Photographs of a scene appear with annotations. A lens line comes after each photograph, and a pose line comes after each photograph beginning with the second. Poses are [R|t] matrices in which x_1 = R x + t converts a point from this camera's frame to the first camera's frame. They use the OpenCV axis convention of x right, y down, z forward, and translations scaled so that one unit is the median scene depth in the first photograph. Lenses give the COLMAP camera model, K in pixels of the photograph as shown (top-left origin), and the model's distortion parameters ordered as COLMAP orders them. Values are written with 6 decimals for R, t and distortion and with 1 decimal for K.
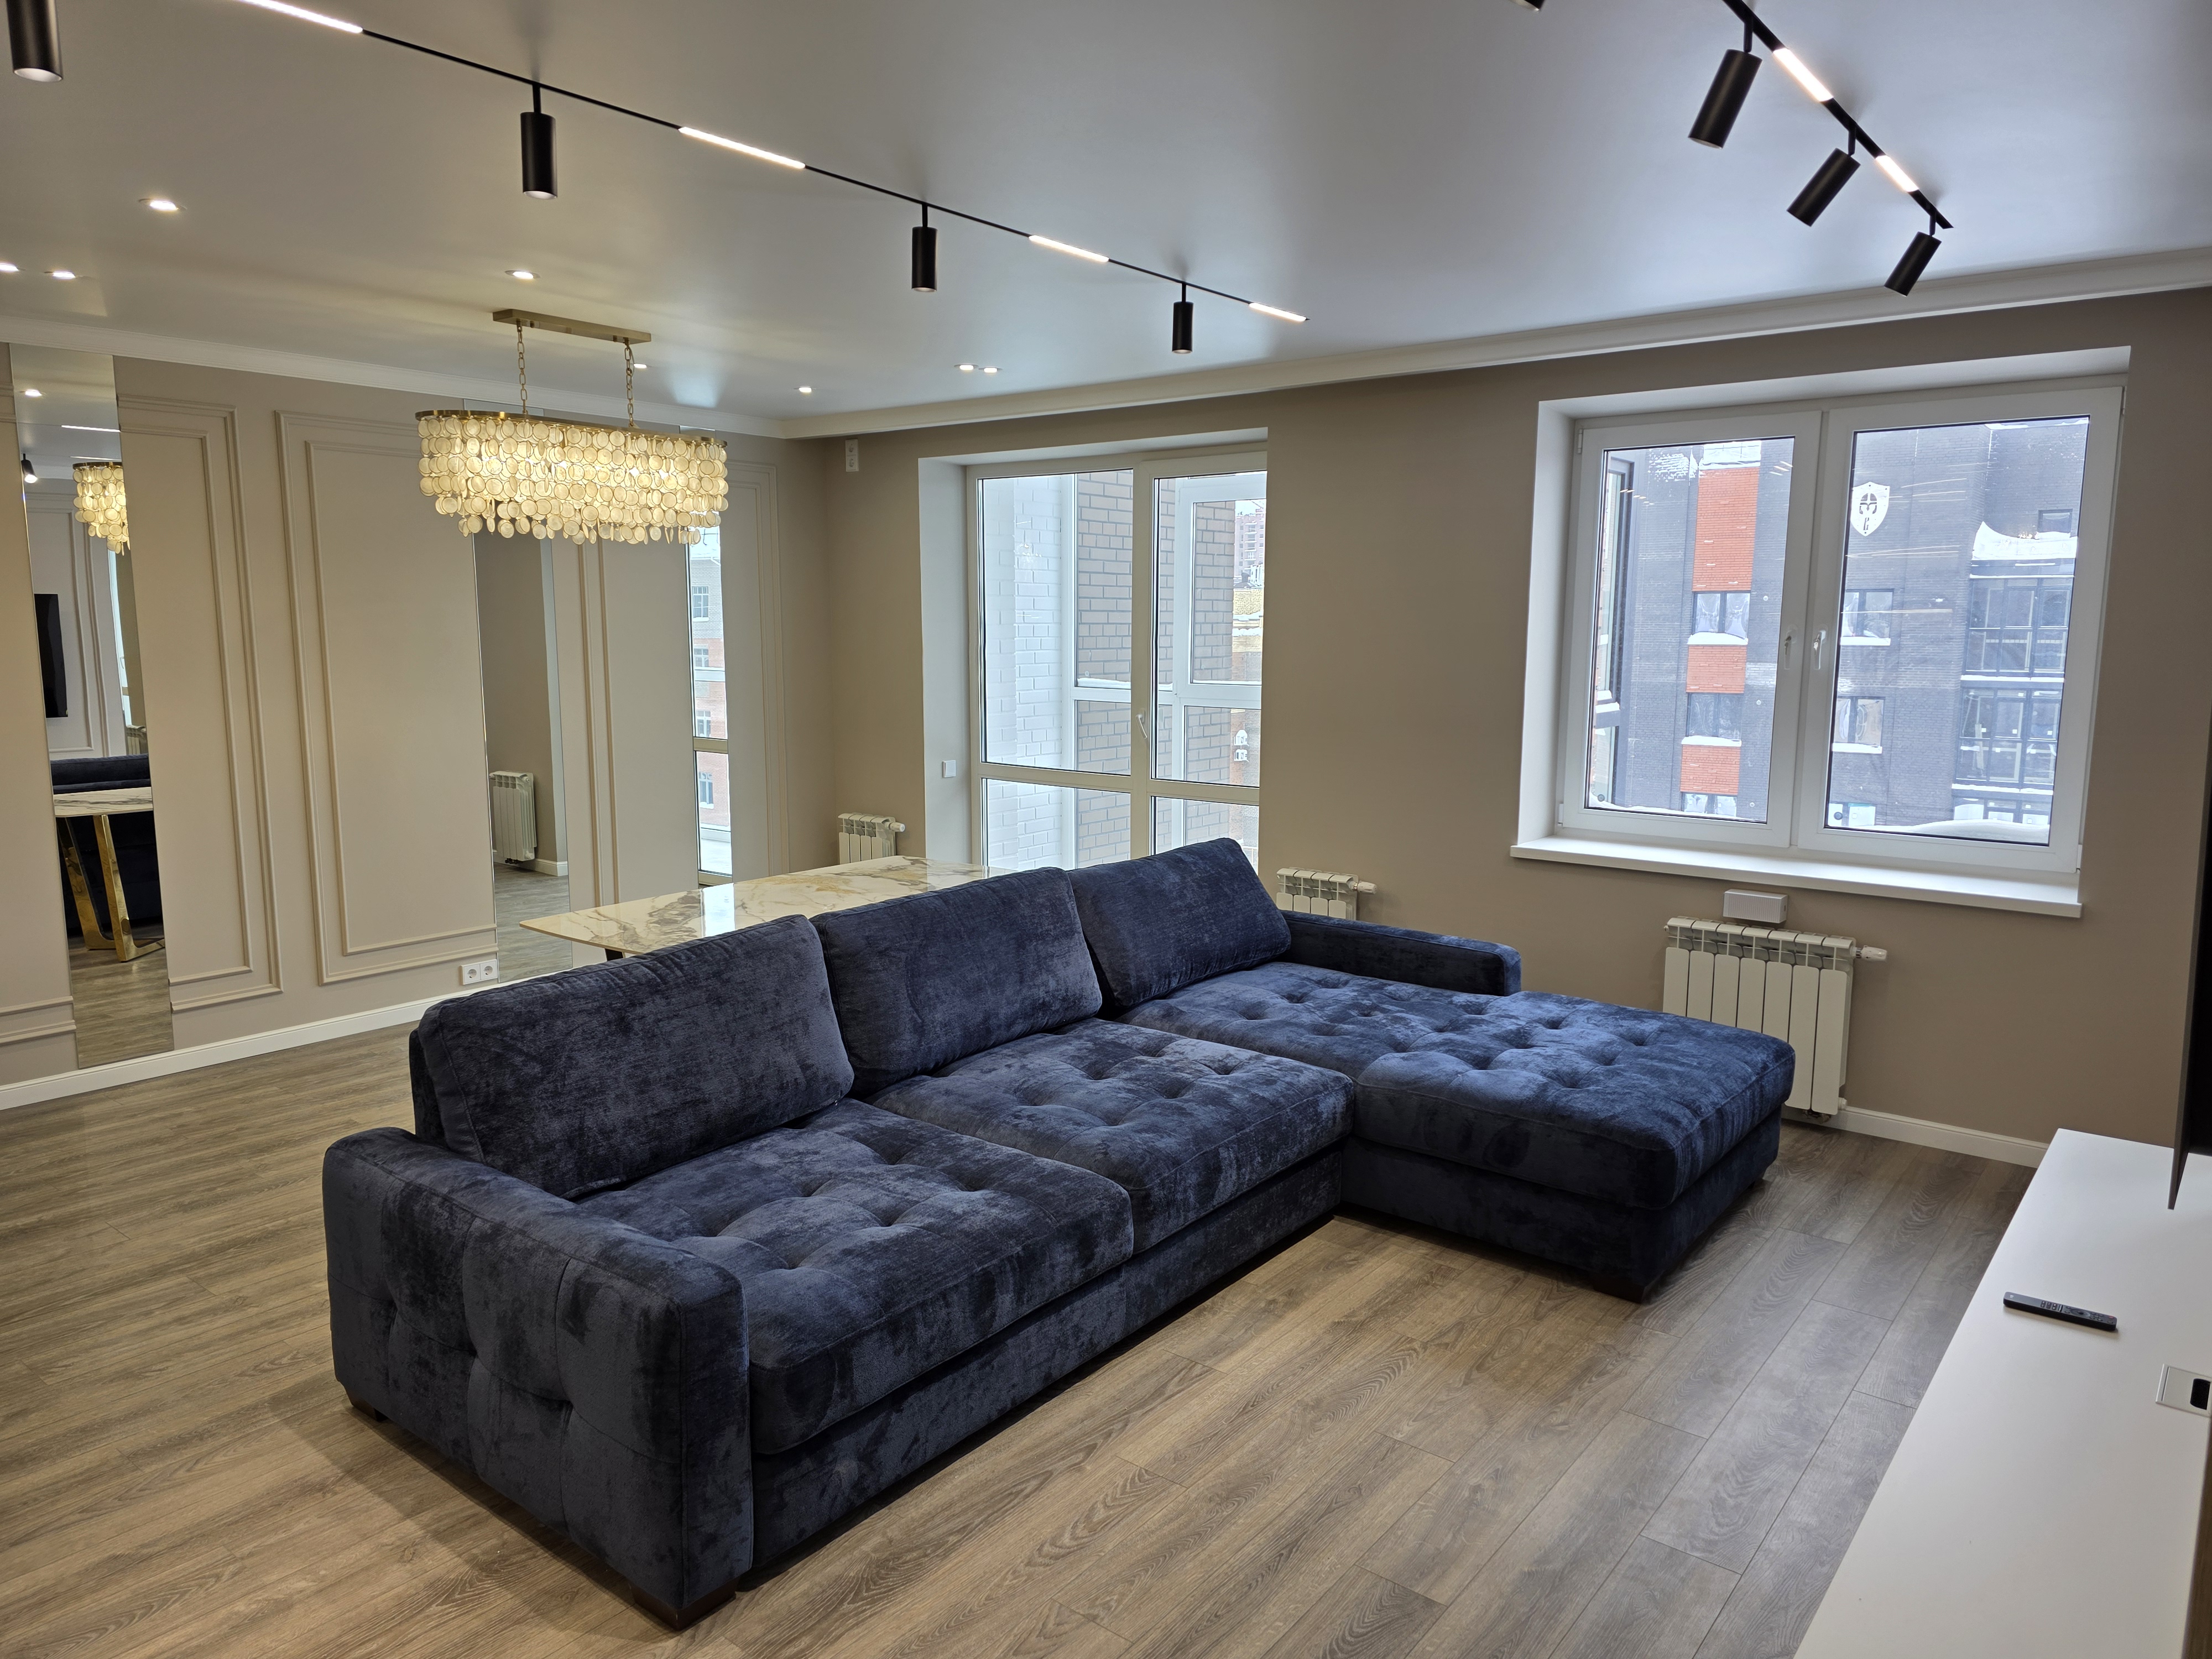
lens RADIAL K [[1499.7, 0, 1105.9], [0, 1499.7, 828.4], [0, 0, 1]] dist [0.061663, -0.054017]
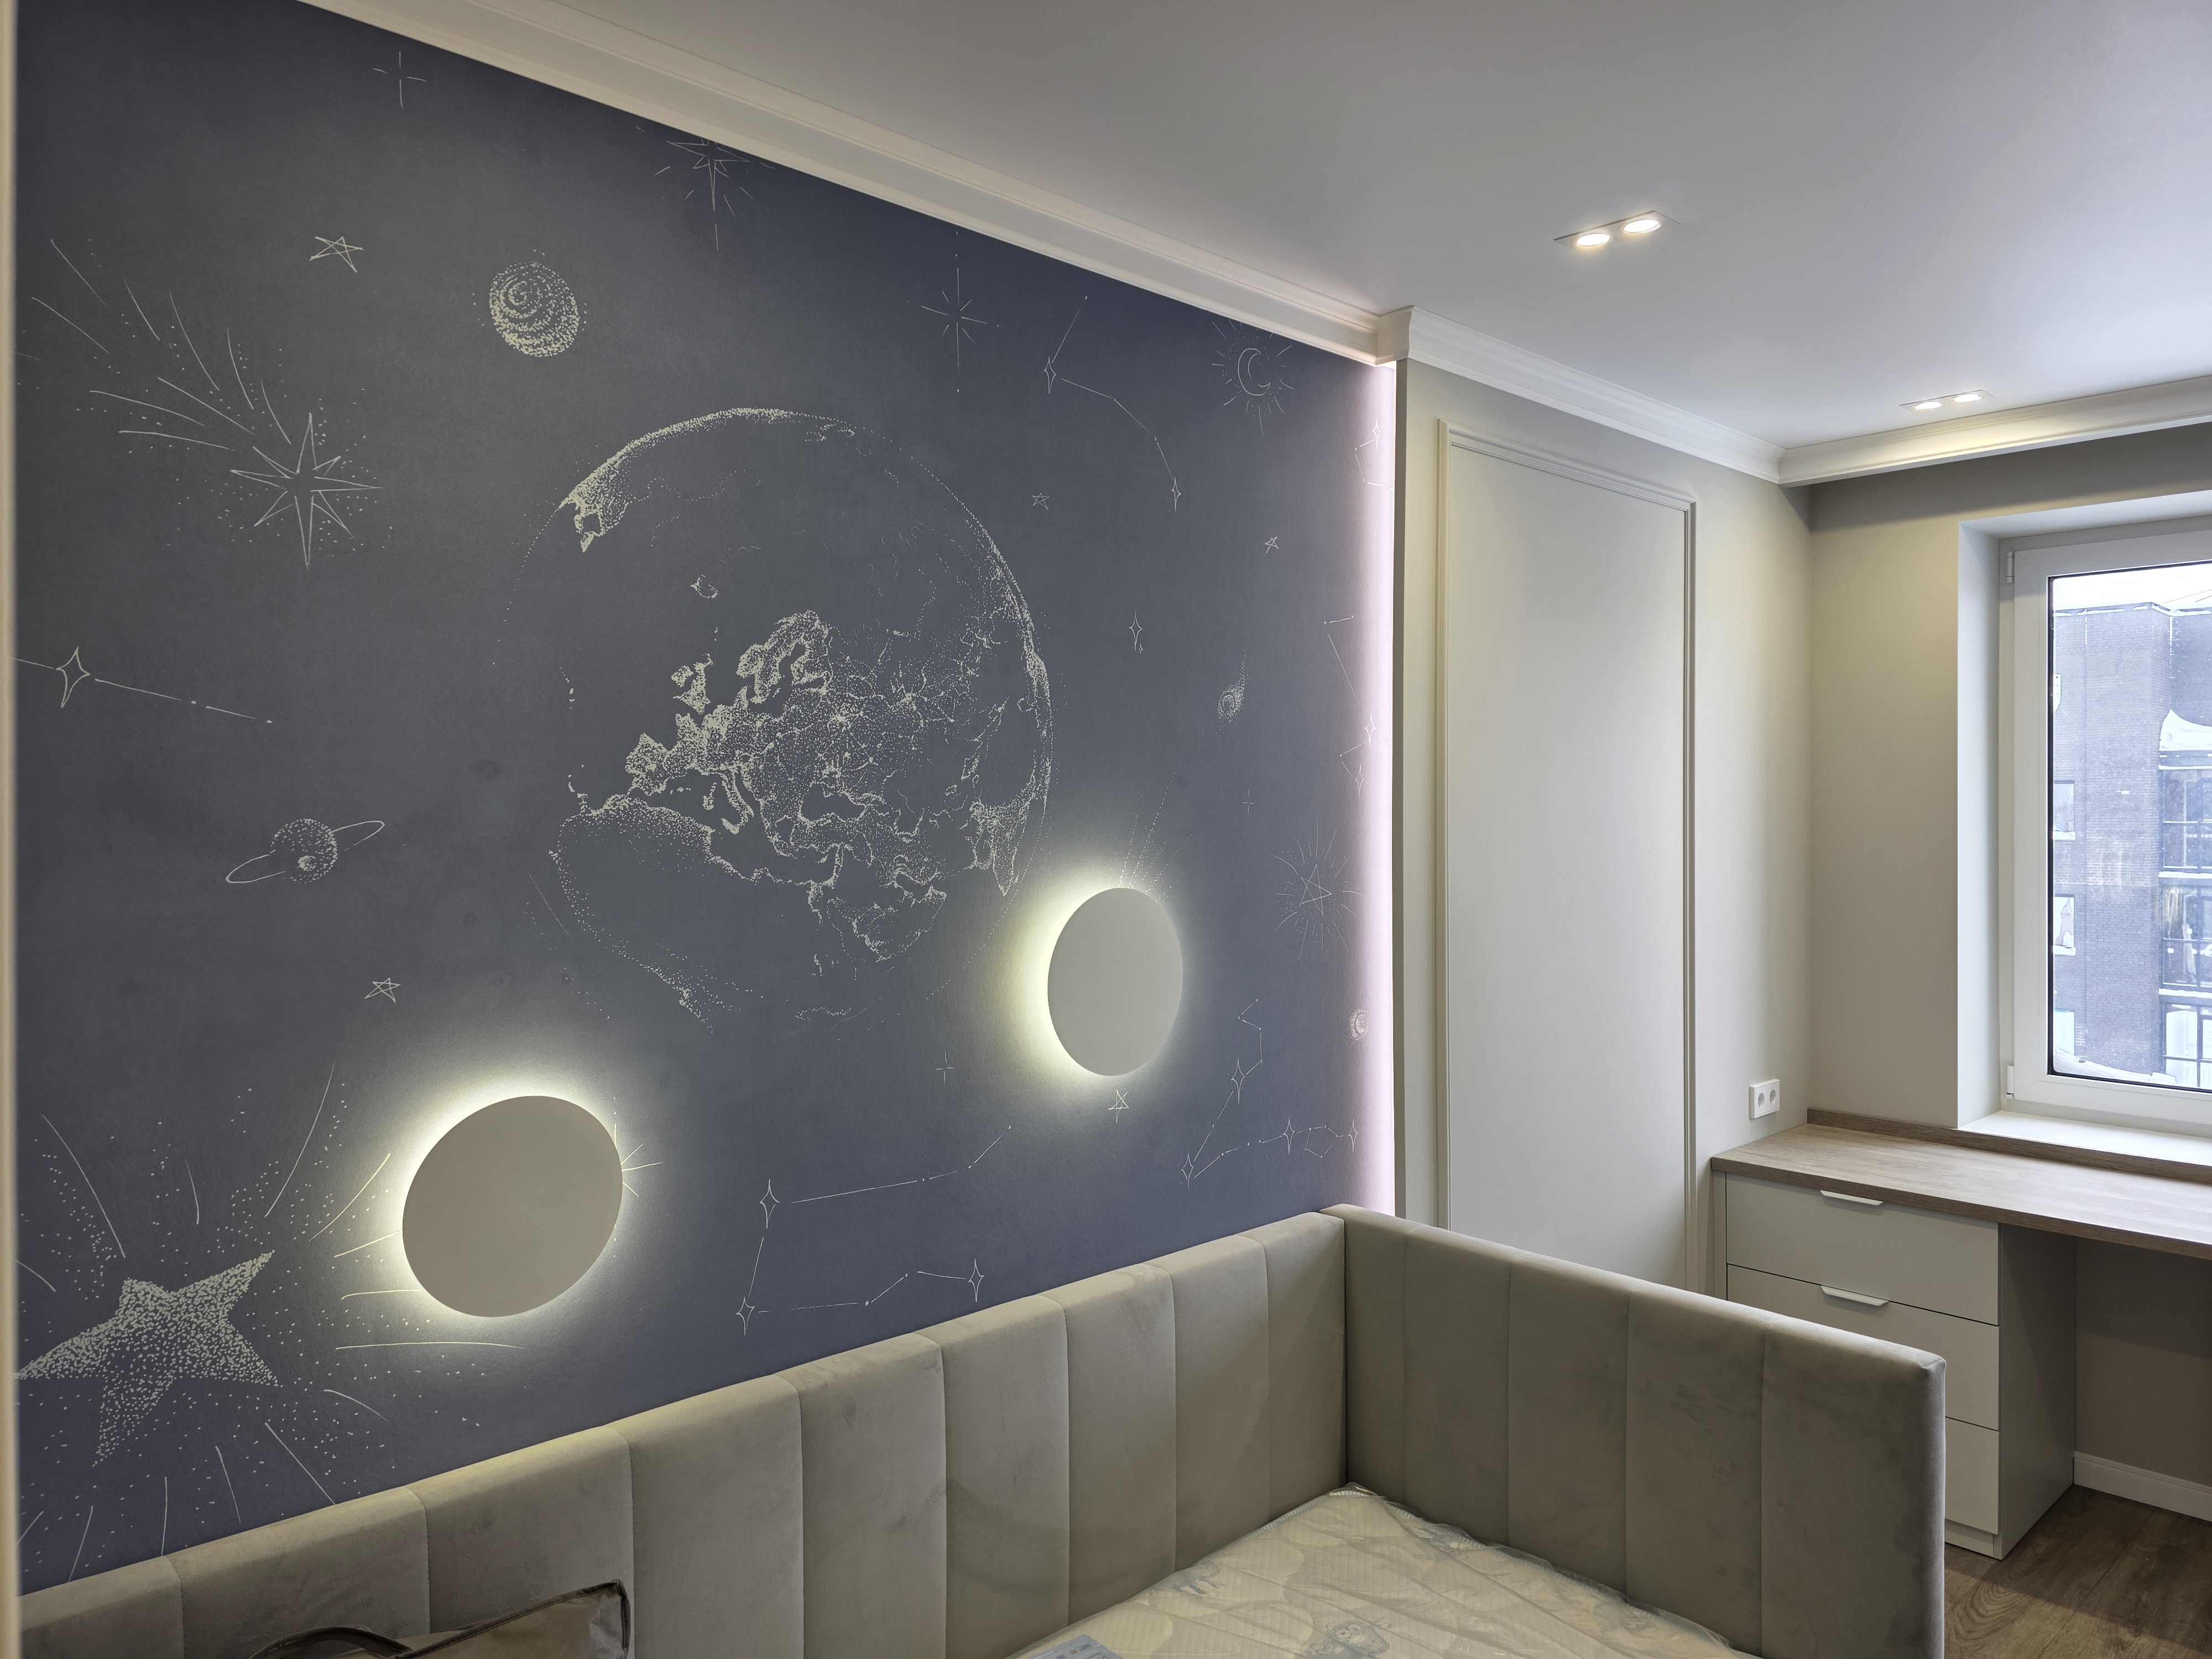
lens RADIAL K [[1499.7, 0, 1106.2], [0, 1499.7, 828.0], [0, 0, 1]] dist [0.061663, -0.054017]
pose [[0.996841, -0.001322, -0.079415, -0.063733], [-0.008810, 0.991851, -0.127097, -0.032425], [0.078935, 0.127395, 0.988706, 0.245688]]
